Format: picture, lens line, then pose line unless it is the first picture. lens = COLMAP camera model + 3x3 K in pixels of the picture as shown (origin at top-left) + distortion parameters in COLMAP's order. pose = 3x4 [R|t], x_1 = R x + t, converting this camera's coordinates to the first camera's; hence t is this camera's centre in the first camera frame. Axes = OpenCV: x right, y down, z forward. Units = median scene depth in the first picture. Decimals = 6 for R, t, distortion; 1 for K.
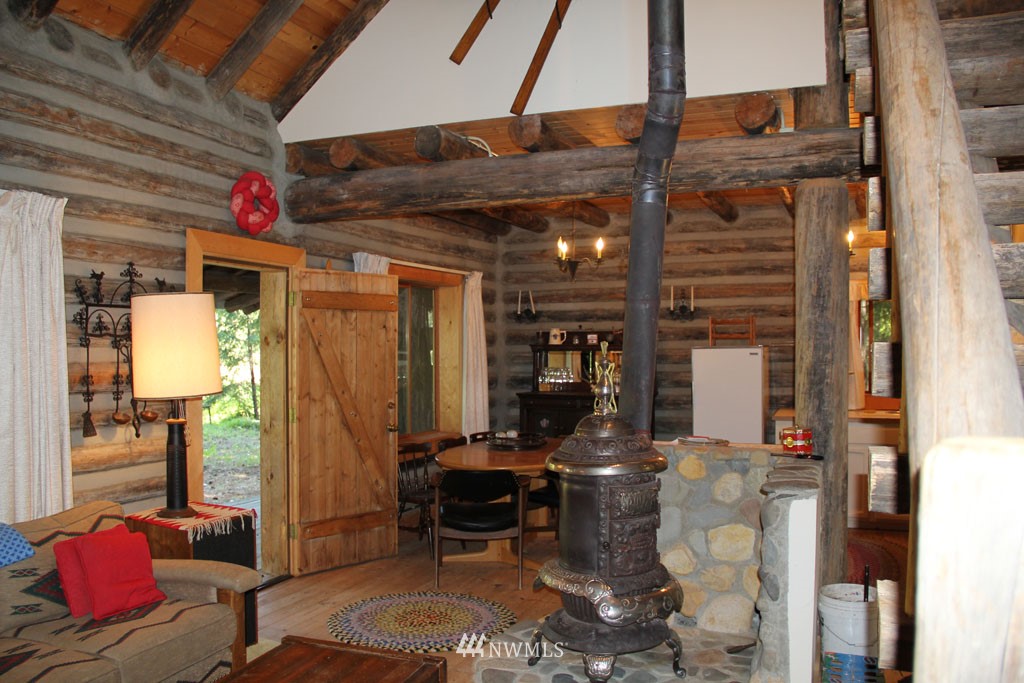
lens RADIAL K [[848.0, 0, 512.9], [0, 848.0, 342.7], [0, 0, 1]] dist [-0.106606, 0.002628]
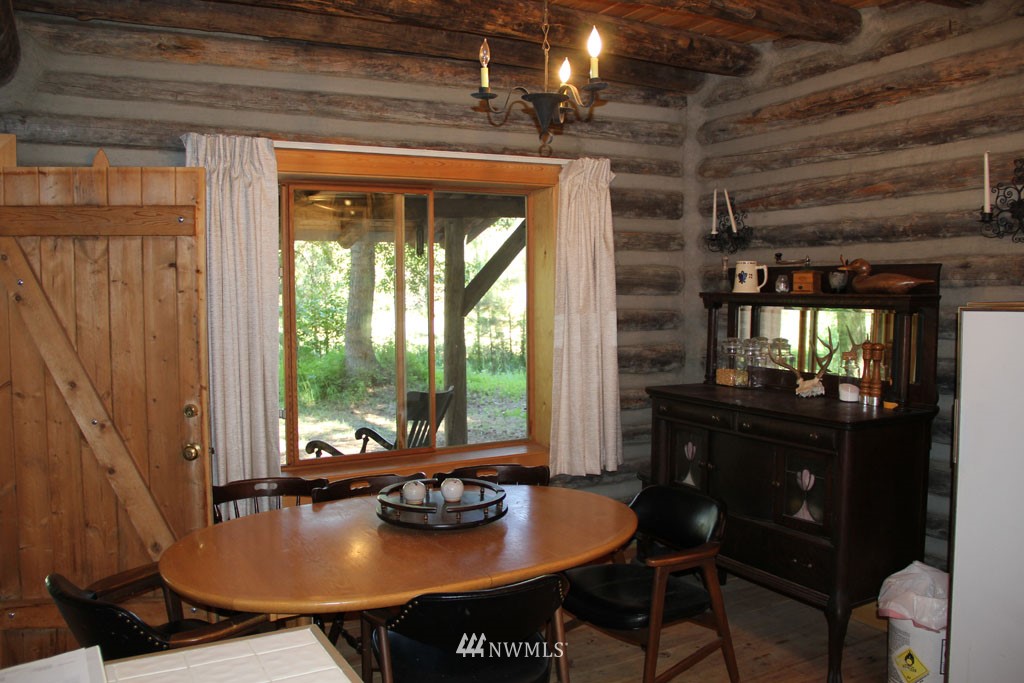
lens RADIAL K [[848.0, 0, 510.6], [0, 848.0, 342.3], [0, 0, 1]] dist [-0.106606, 0.002628]
pose [[0.774876, 0.040024, -0.630845, 0.256080], [0.004755, 0.997596, 0.069133, -0.003775], [0.632095, -0.056570, 0.772823, 0.527842]]
